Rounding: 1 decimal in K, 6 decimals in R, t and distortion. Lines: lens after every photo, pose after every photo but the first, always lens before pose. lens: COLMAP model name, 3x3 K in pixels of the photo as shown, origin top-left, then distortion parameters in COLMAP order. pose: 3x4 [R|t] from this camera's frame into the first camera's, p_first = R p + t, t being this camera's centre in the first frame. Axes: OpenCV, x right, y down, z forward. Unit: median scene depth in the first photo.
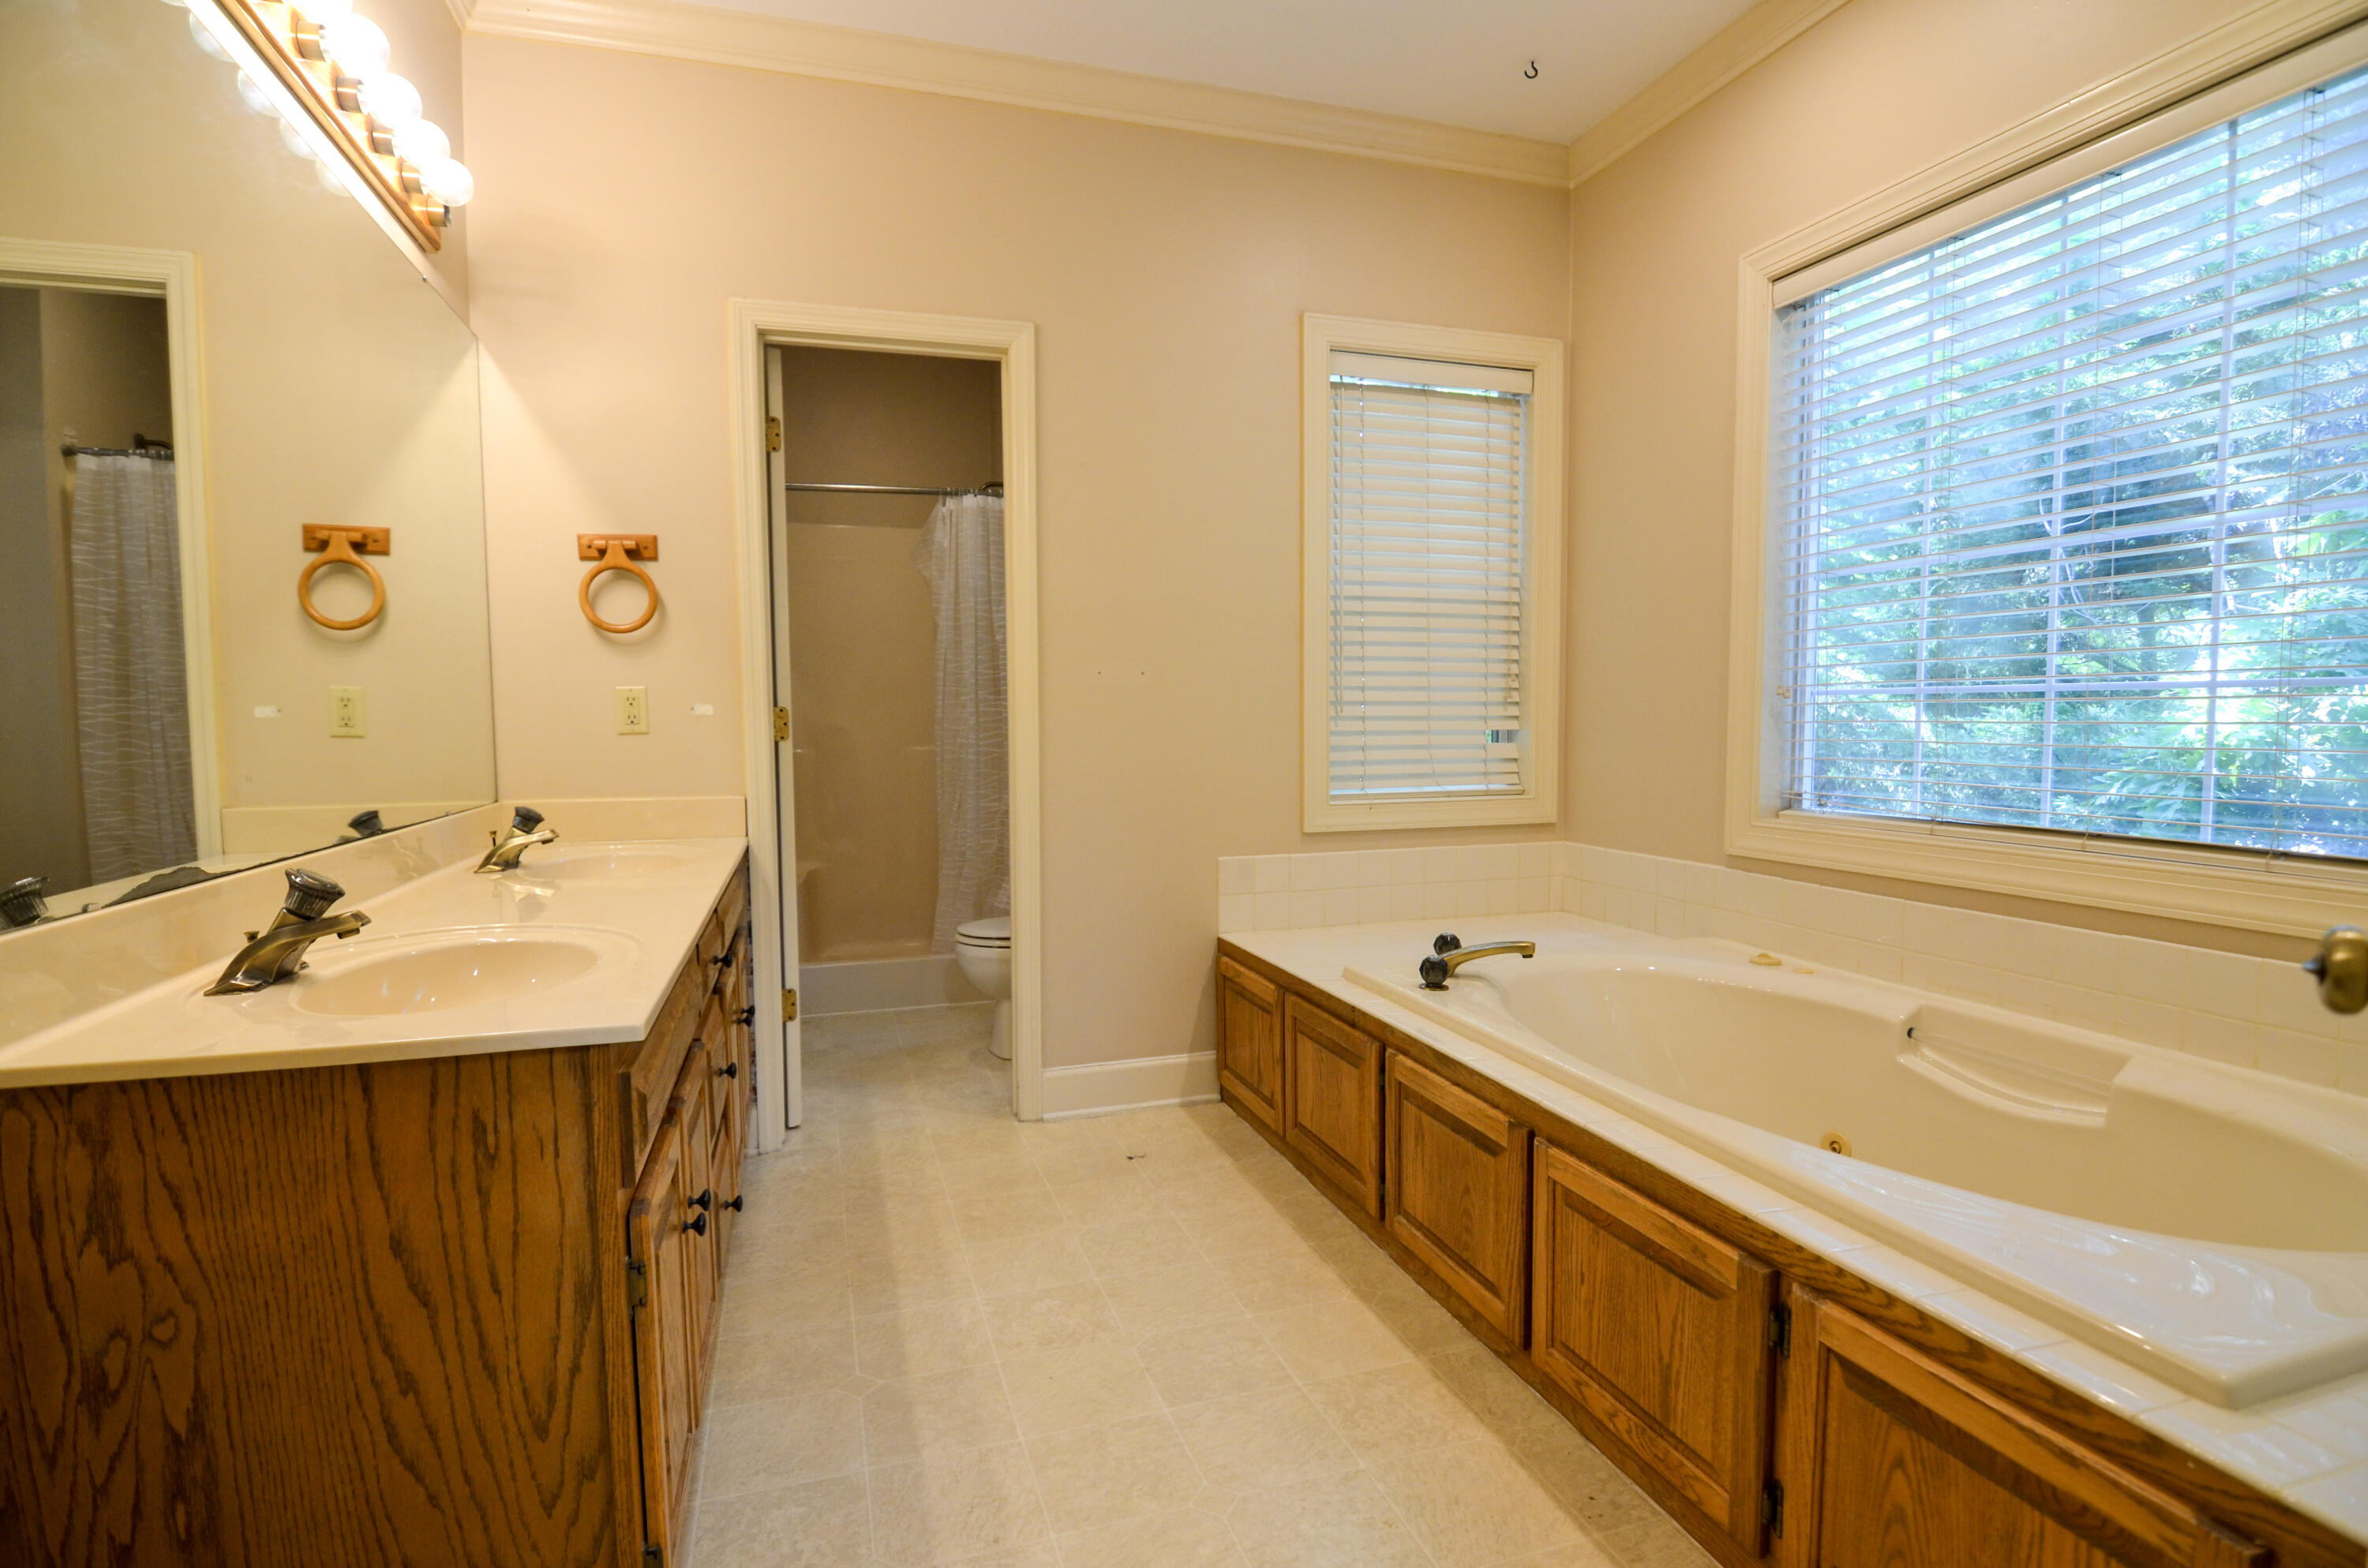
lens RADIAL K [[1147.4, 0, 1184.0], [0, 1147.4, 784.0], [0, 0, 1]] dist [0.001733, 0.000301]
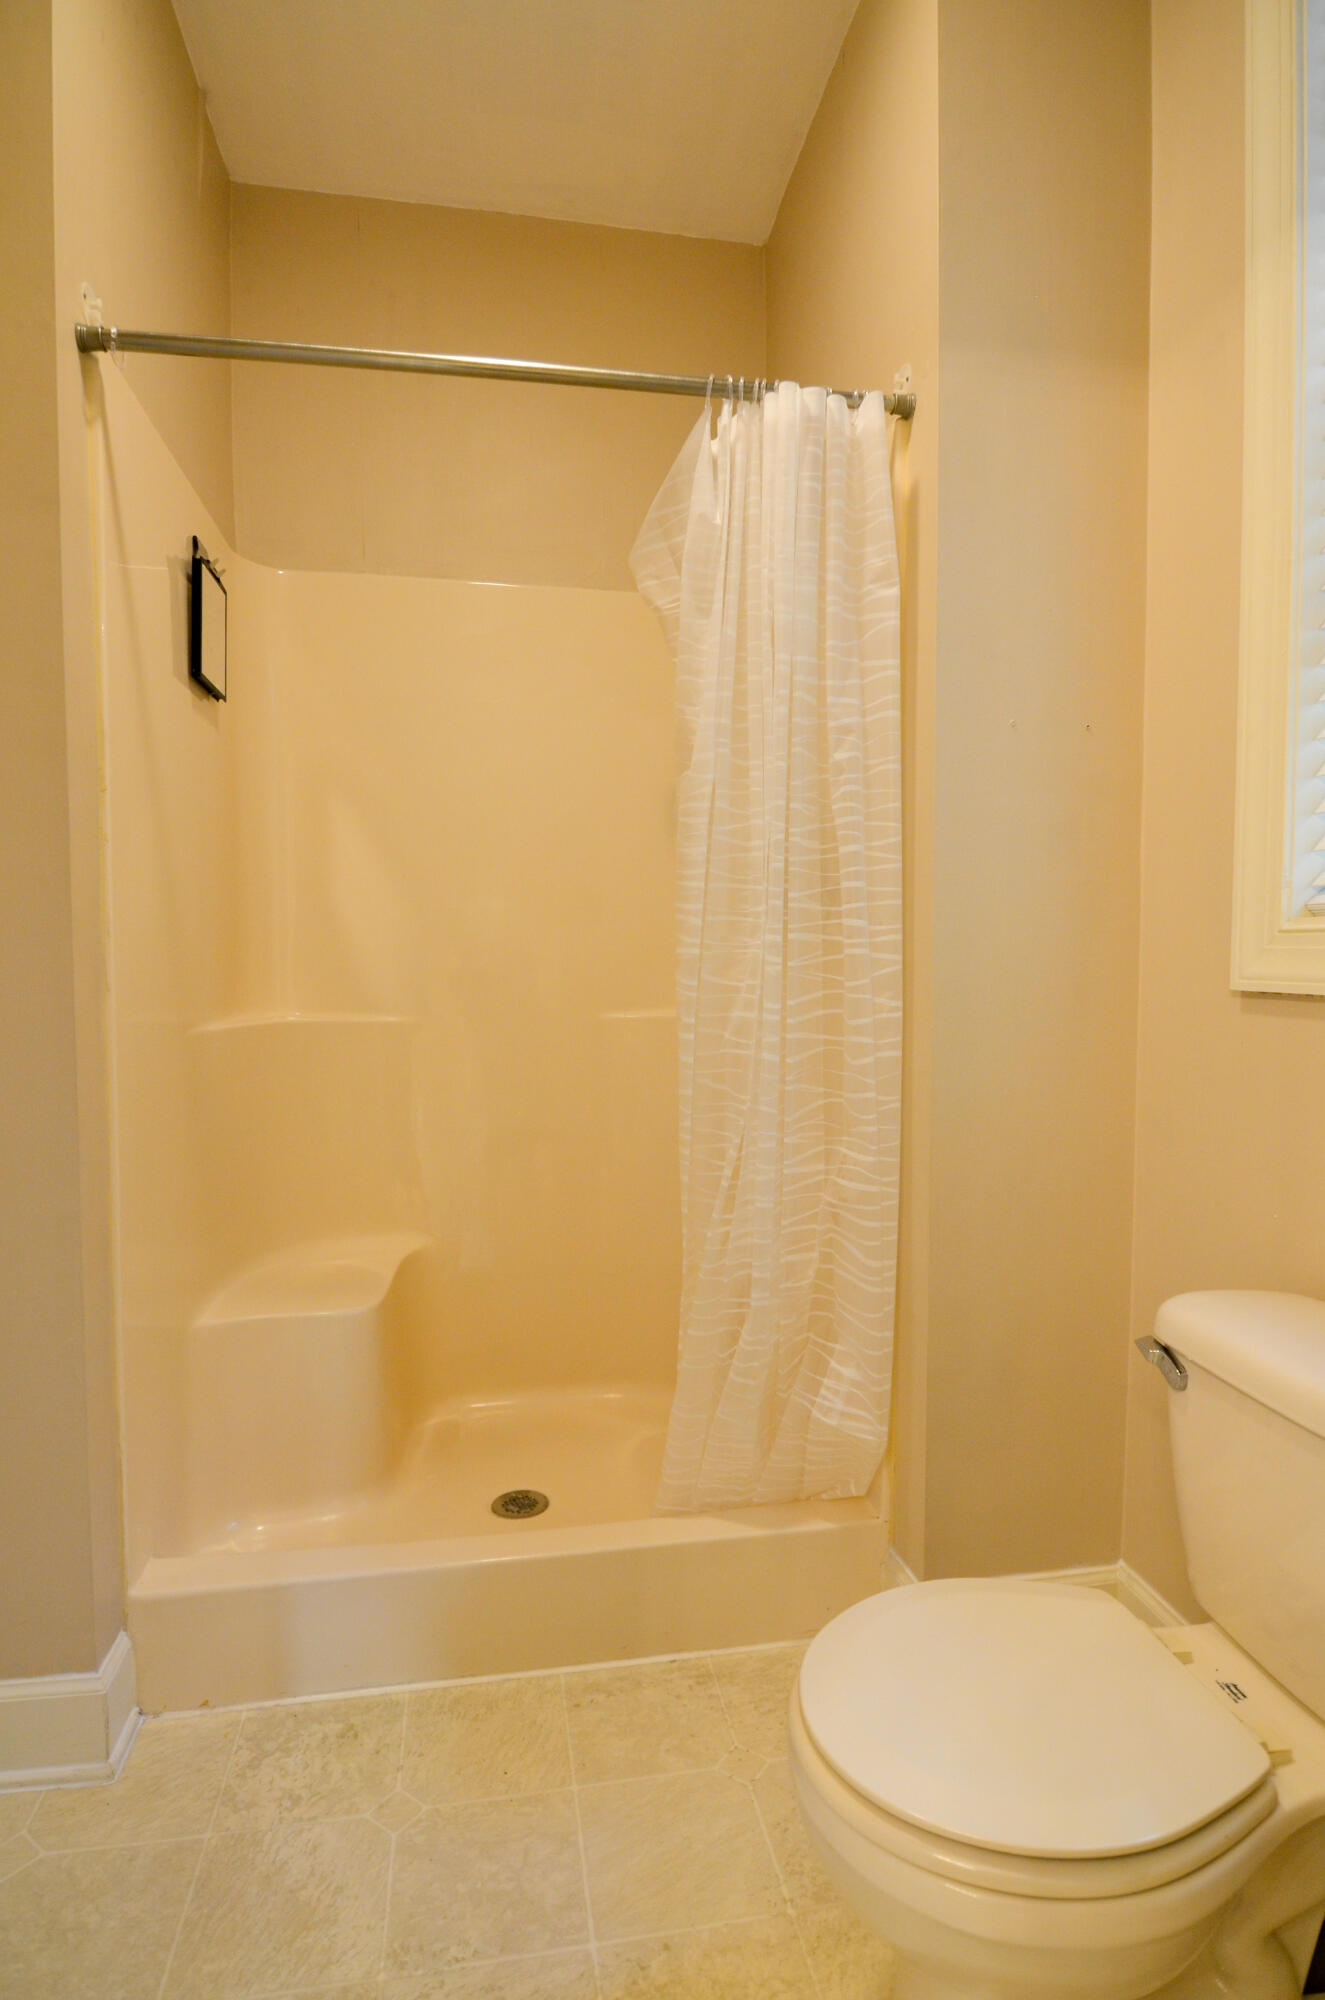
lens RADIAL K [[969.2, 0, 662.5], [0, 969.2, 1000.0], [0, 0, 1]] dist [0.001733, 0.000301]
pose [[0.999986, -0.001673, -0.004931, -0.222141], [0.001401, 0.998500, -0.054732, -0.024691], [0.005015, 0.054725, 0.998489, 0.664404]]
